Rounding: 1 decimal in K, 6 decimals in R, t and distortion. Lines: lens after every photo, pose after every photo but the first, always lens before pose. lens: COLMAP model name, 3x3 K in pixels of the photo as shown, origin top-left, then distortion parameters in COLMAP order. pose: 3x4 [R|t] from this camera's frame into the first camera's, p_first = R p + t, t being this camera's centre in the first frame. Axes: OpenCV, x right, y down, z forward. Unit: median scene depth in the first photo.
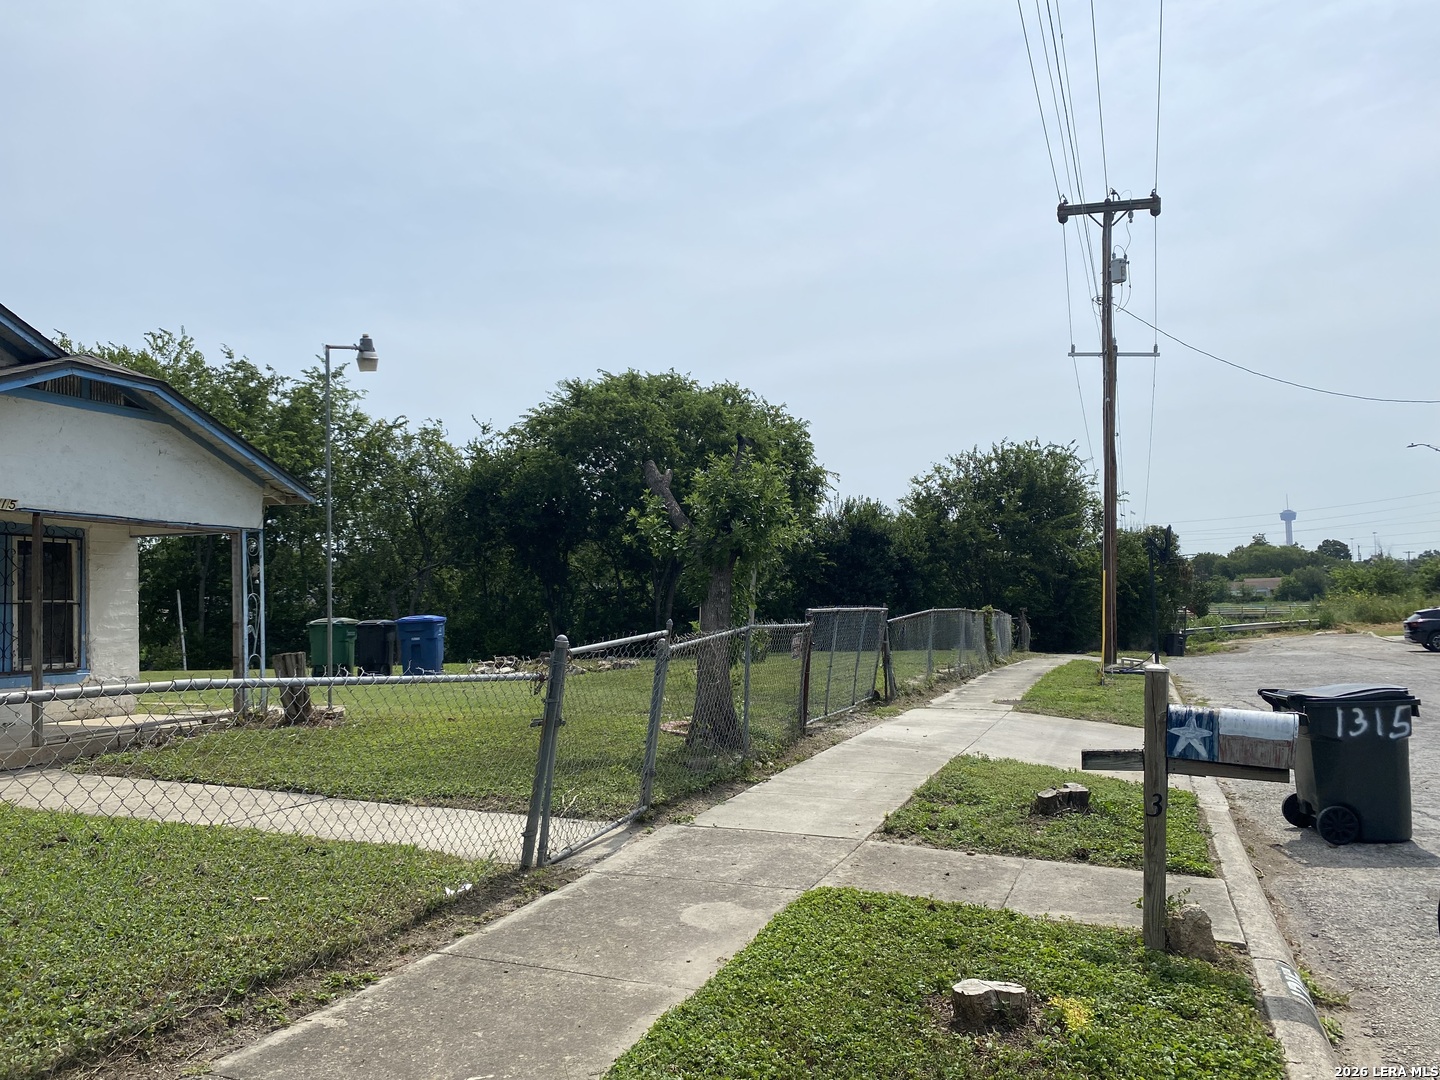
lens RADIAL K [[1080.7, 0, 728.5], [0, 1080.7, 535.5], [0, 0, 1]] dist [0.027582, -0.020992]
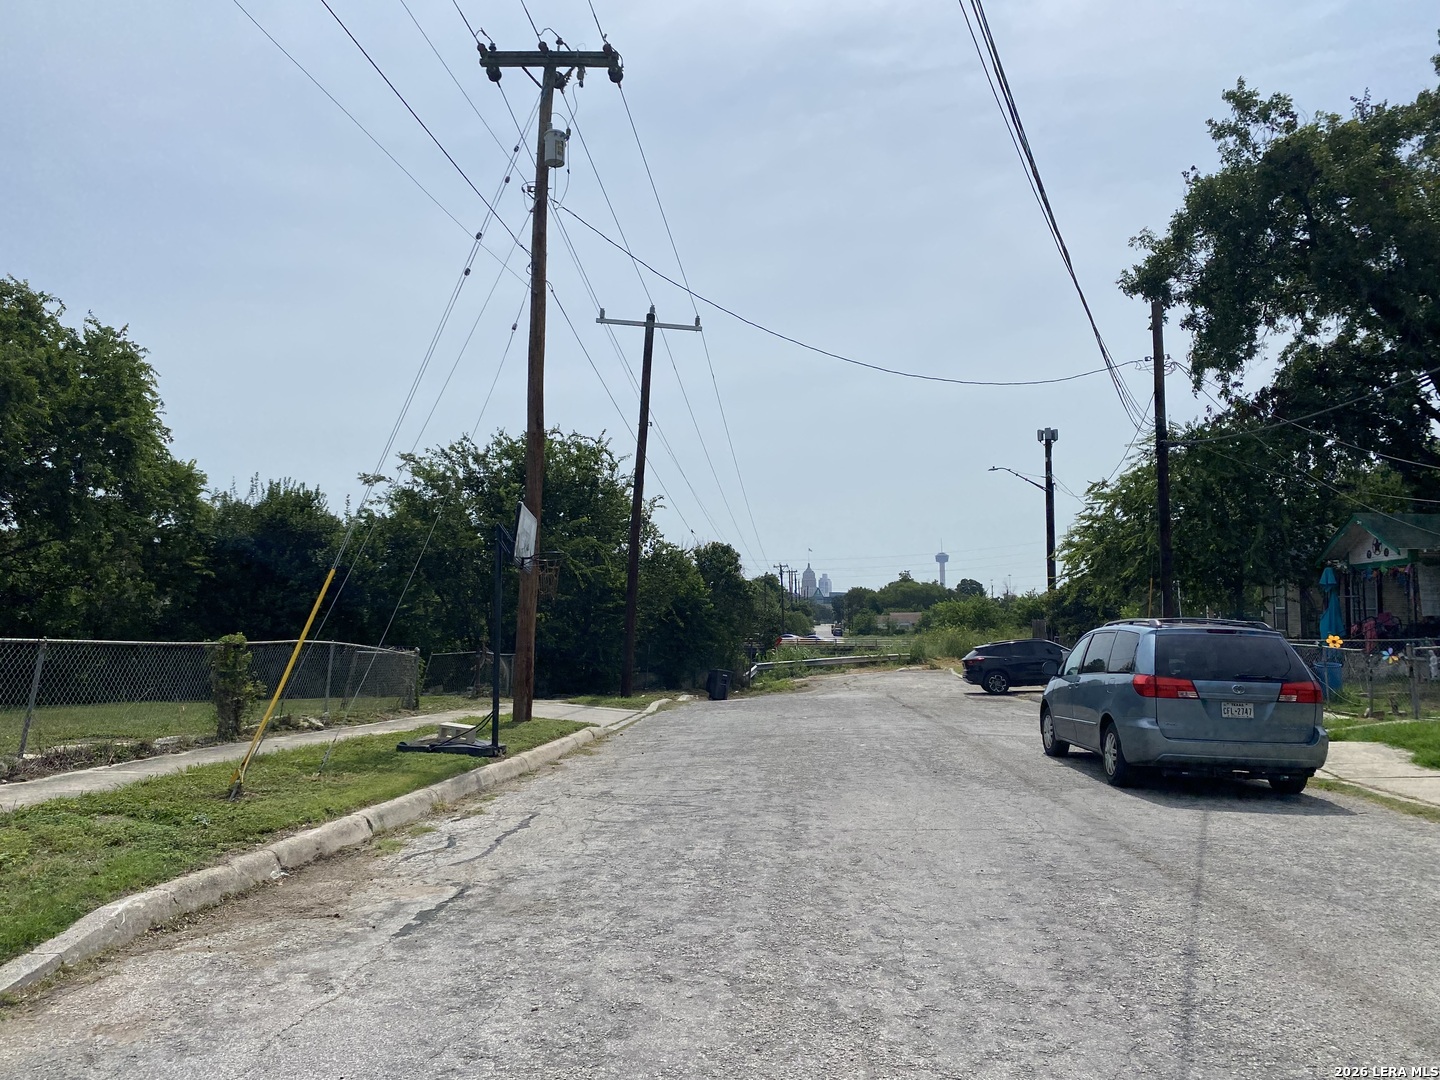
lens RADIAL K [[1080.7, 0, 712.8], [0, 1080.7, 542.1], [0, 0, 1]] dist [0.027582, -0.020992]
pose [[0.963102, 0.036260, 0.266685, 0.193087], [-0.031048, 0.999236, -0.023736, 0.012430], [-0.267341, 0.014581, 0.963492, 0.217069]]
